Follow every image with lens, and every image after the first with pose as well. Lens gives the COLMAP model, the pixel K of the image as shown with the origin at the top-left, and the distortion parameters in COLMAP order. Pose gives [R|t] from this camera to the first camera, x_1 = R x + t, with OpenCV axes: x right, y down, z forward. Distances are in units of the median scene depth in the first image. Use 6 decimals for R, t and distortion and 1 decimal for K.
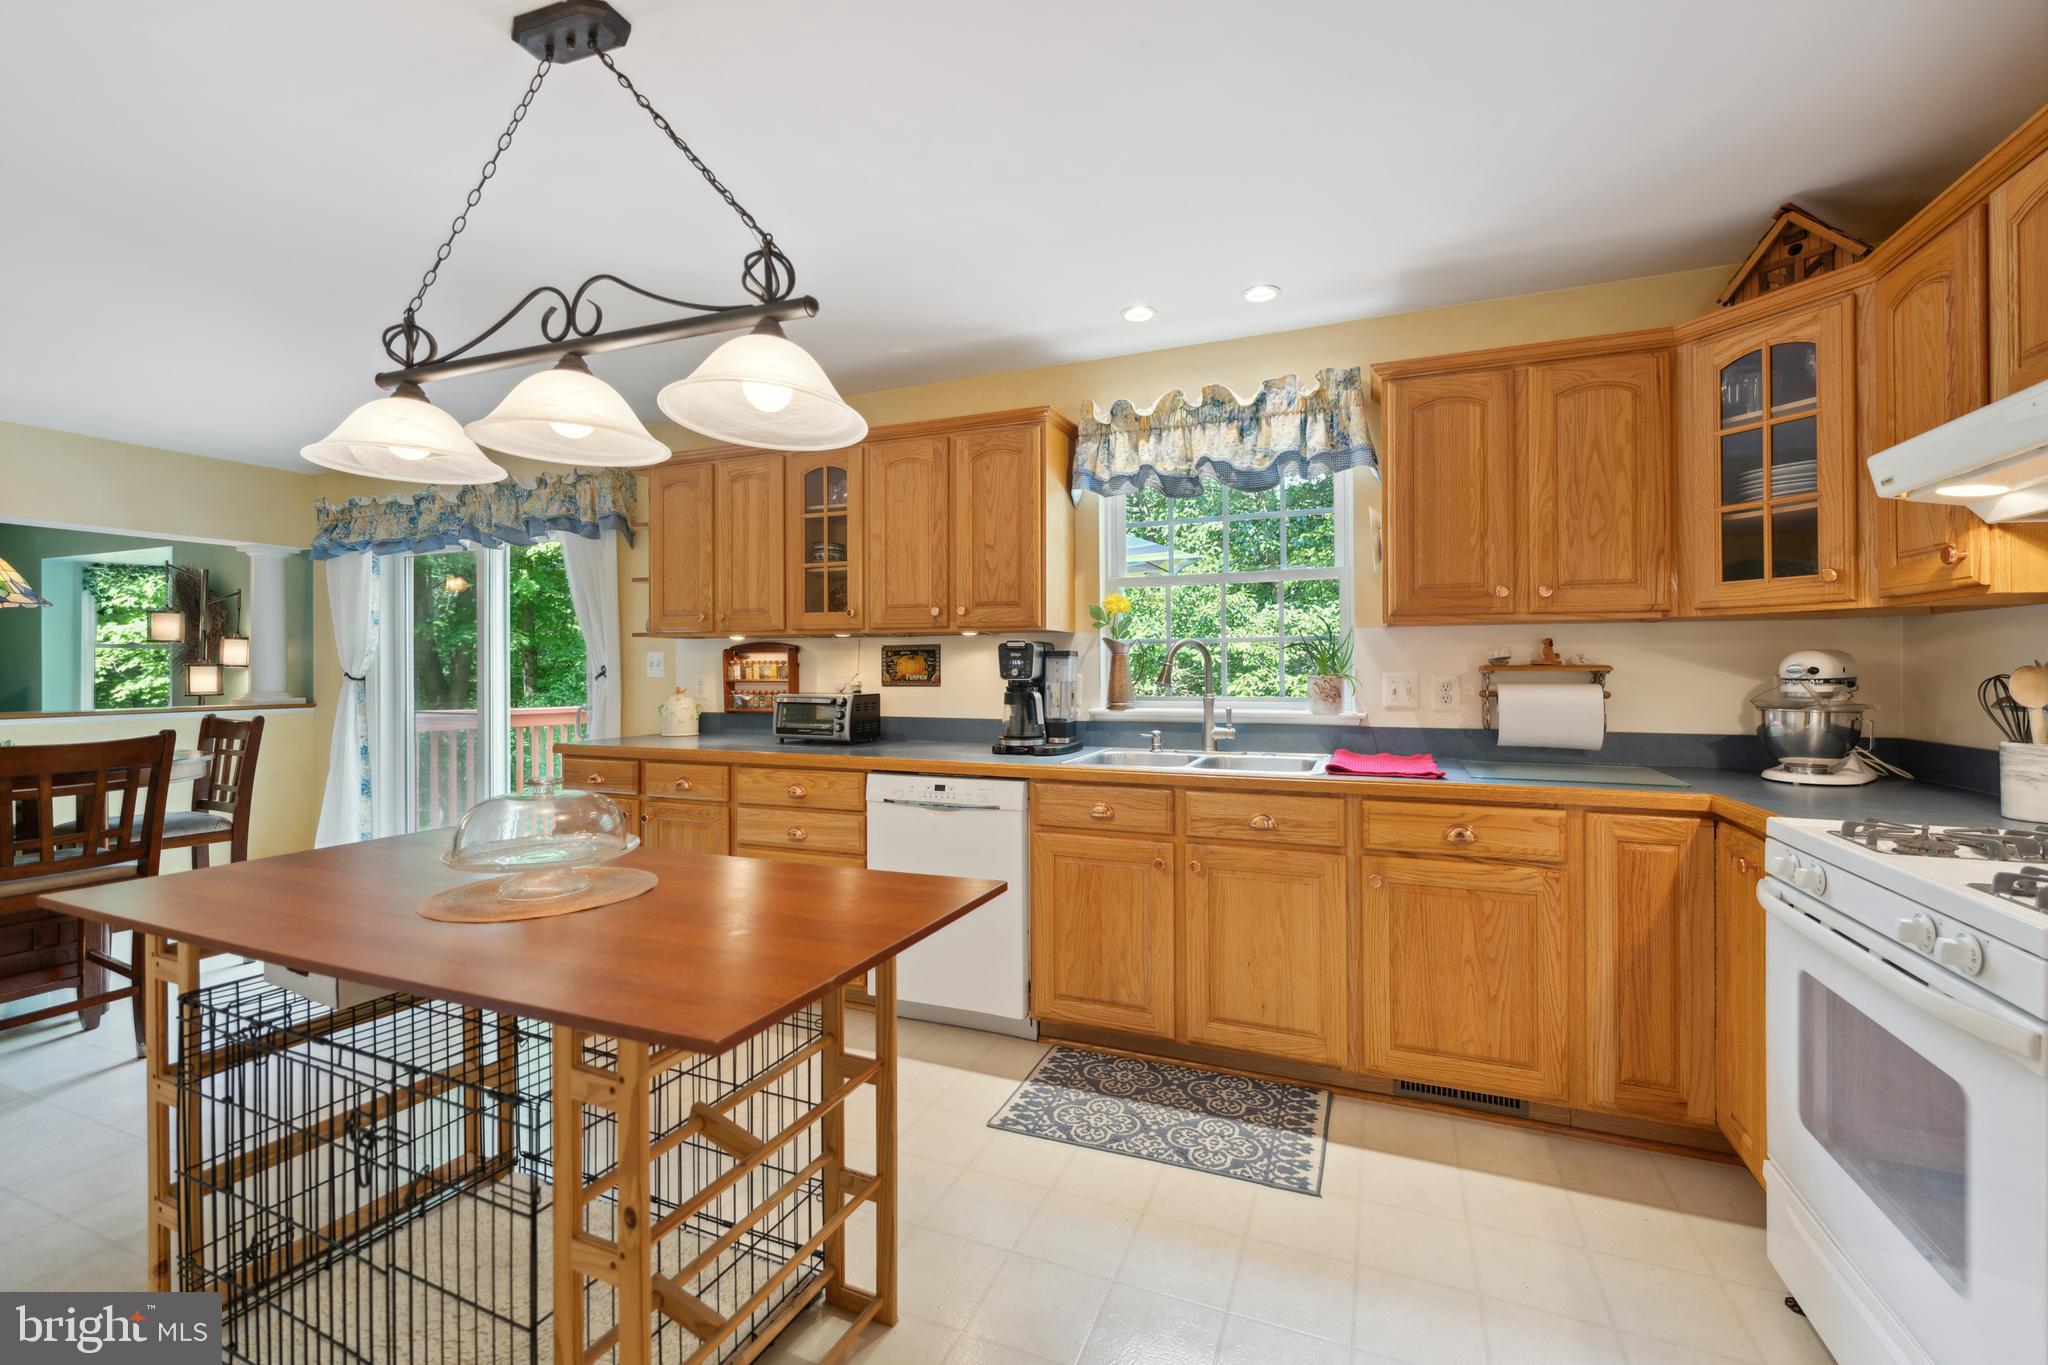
lens RADIAL K [[823.2, 0, 1062.2], [0, 823.2, 662.2], [0, 0, 1]] dist [0.000733, -0.000020]
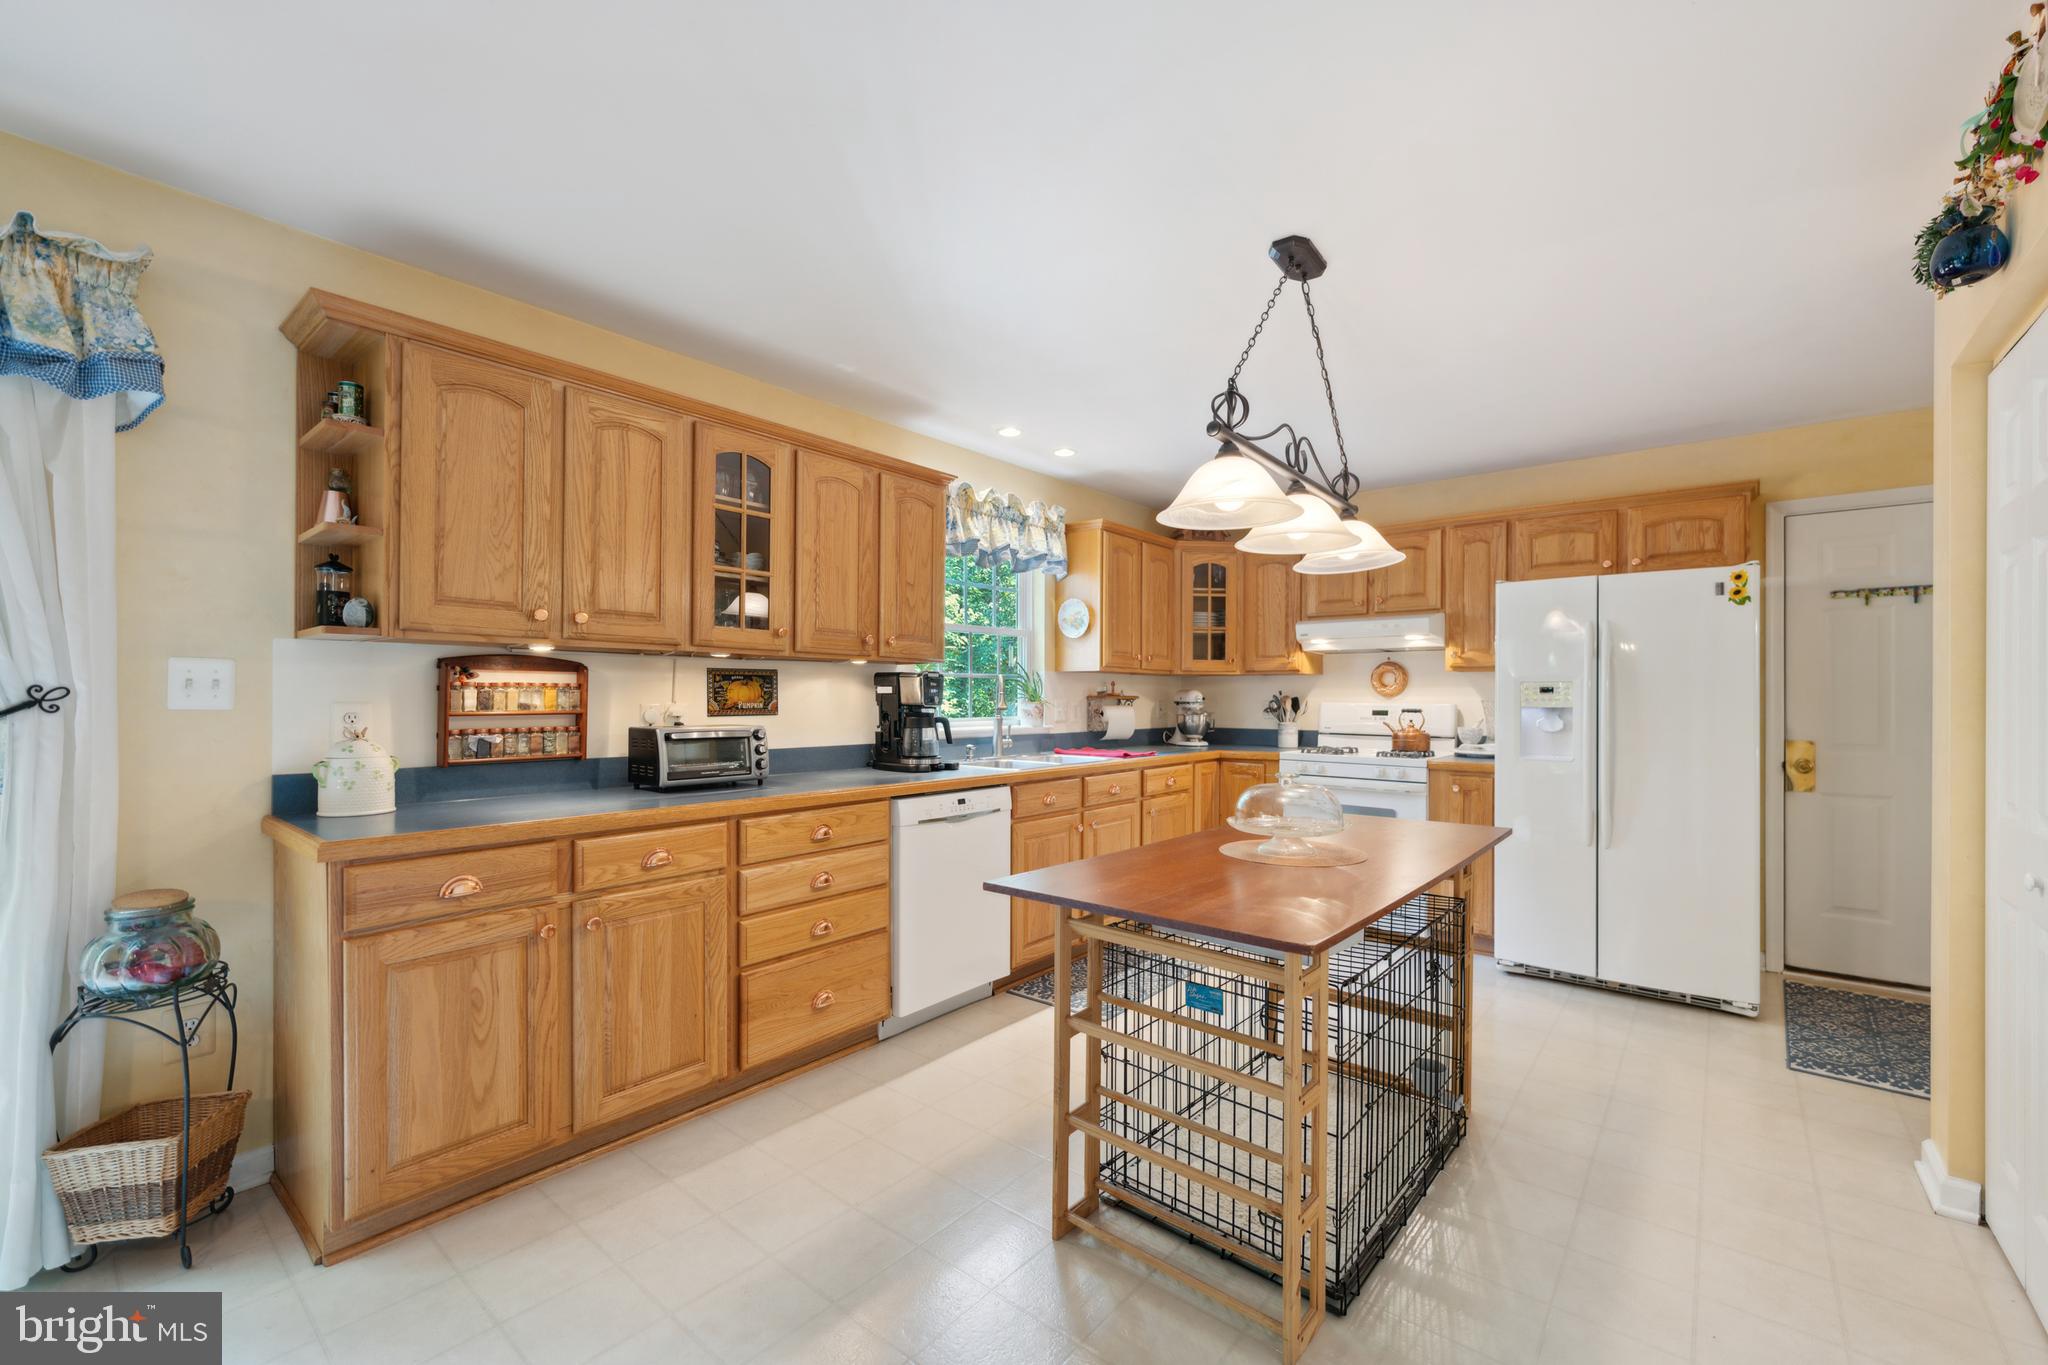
lens RADIAL K [[836.4, 0, 1028.6], [0, 836.4, 690.1], [0, 0, 1]] dist [0.002514, -0.000086]
pose [[0.312577, 0.010850, 0.949830, -1.159296], [-0.009232, 0.999922, -0.008384, 0.008041], [-0.949847, -0.006148, 0.312653, 0.529692]]
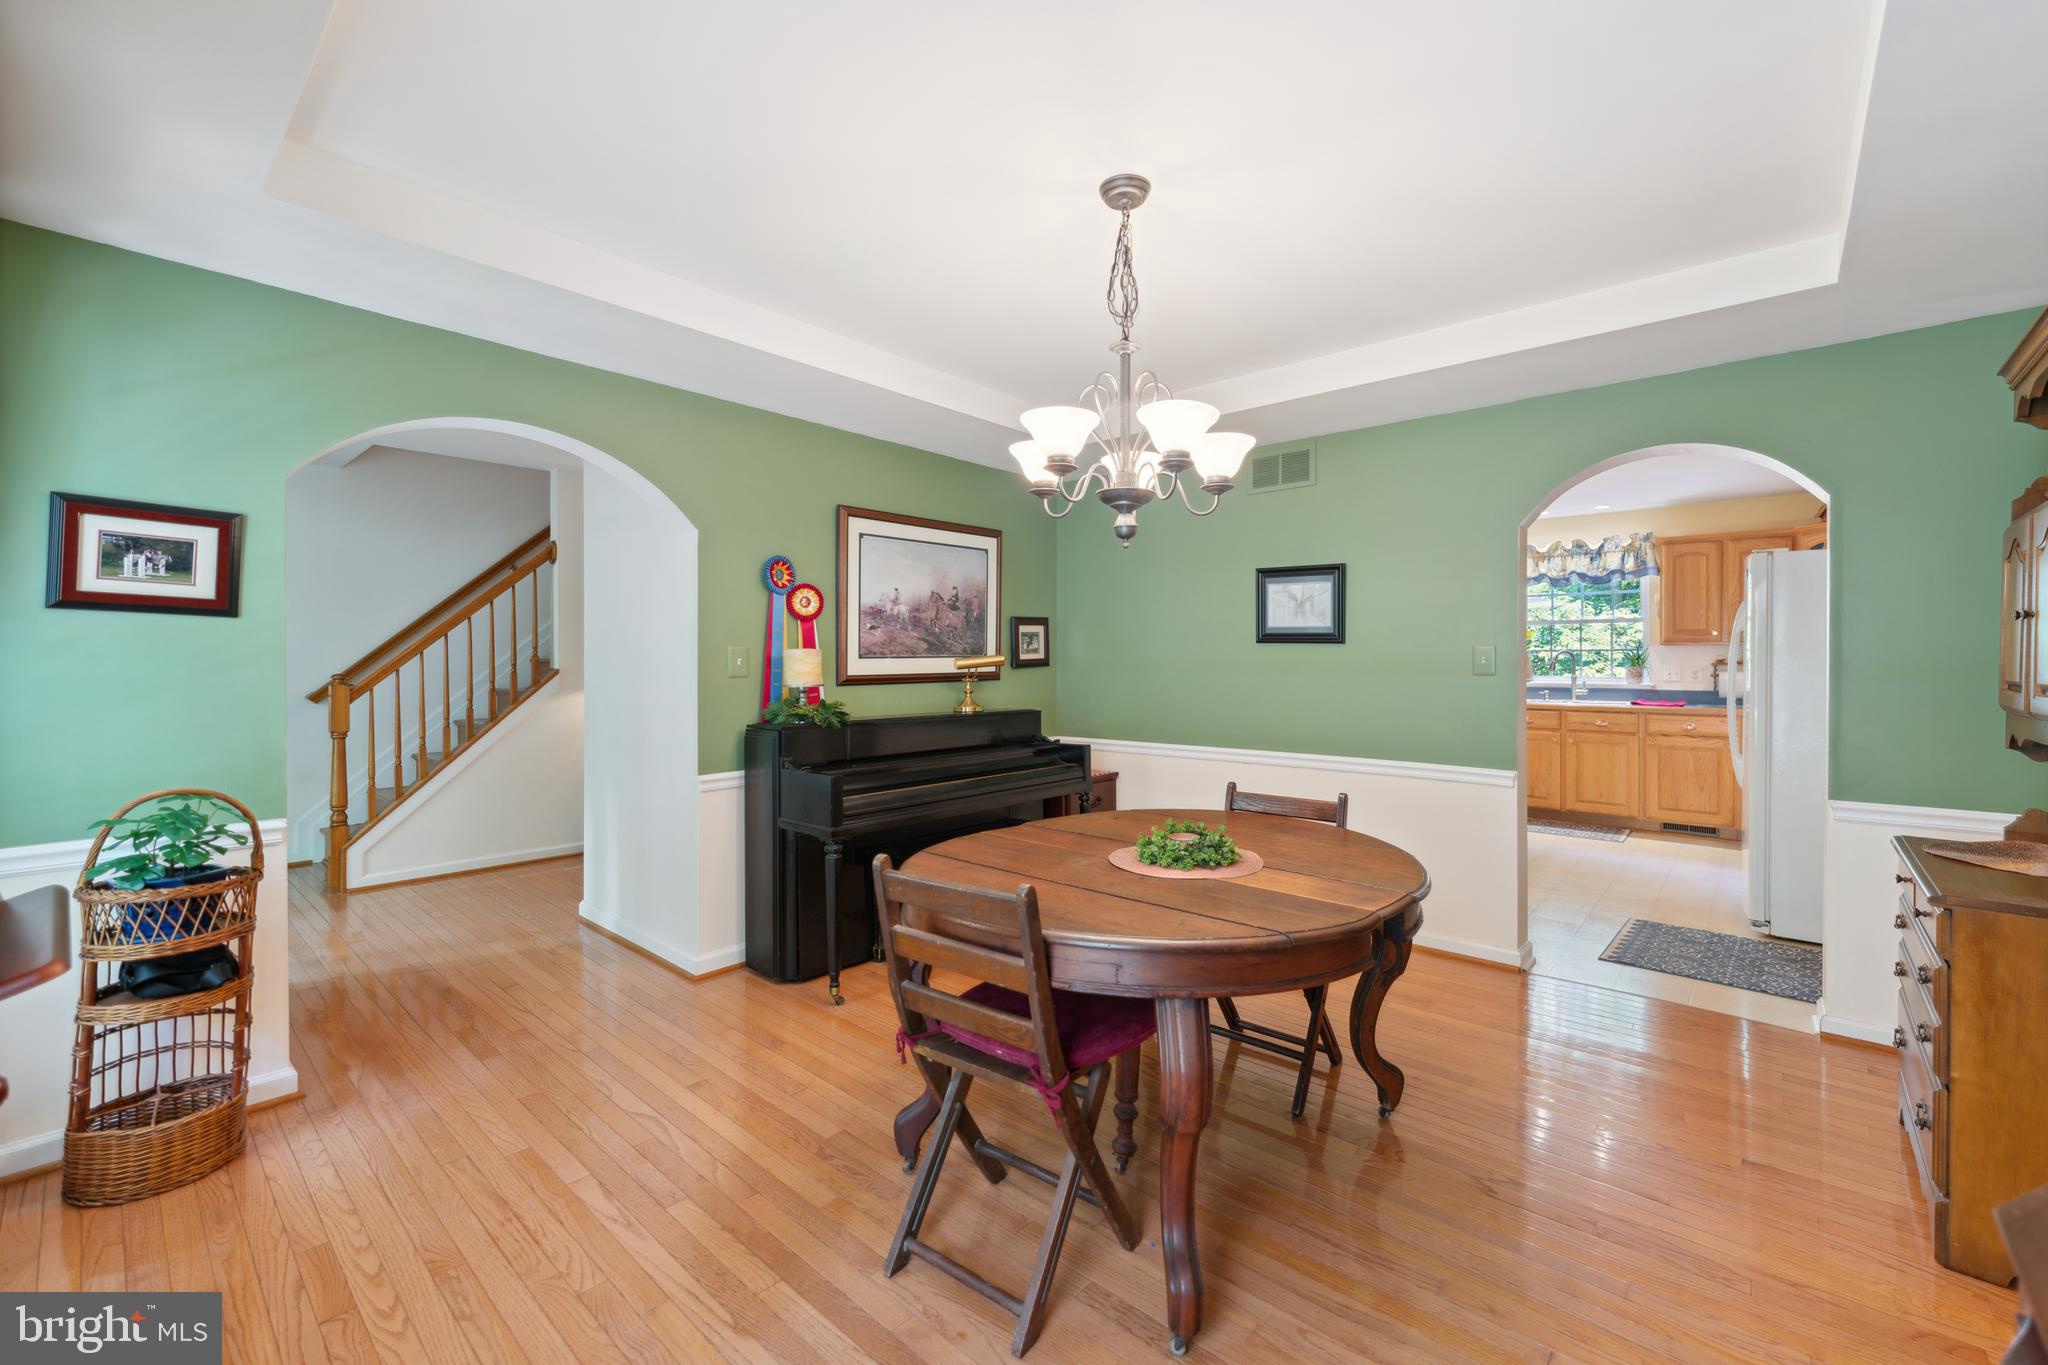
lens RADIAL K [[836.4, 0, 1060.4], [0, 836.4, 661.4], [0, 0, 1]] dist [0.002514, -0.000086]
pose [[0.945529, 0.004326, -0.325508, -0.418759], [-0.001606, 0.999962, 0.008625, -0.015649], [0.325533, -0.007633, 0.945500, -1.677299]]
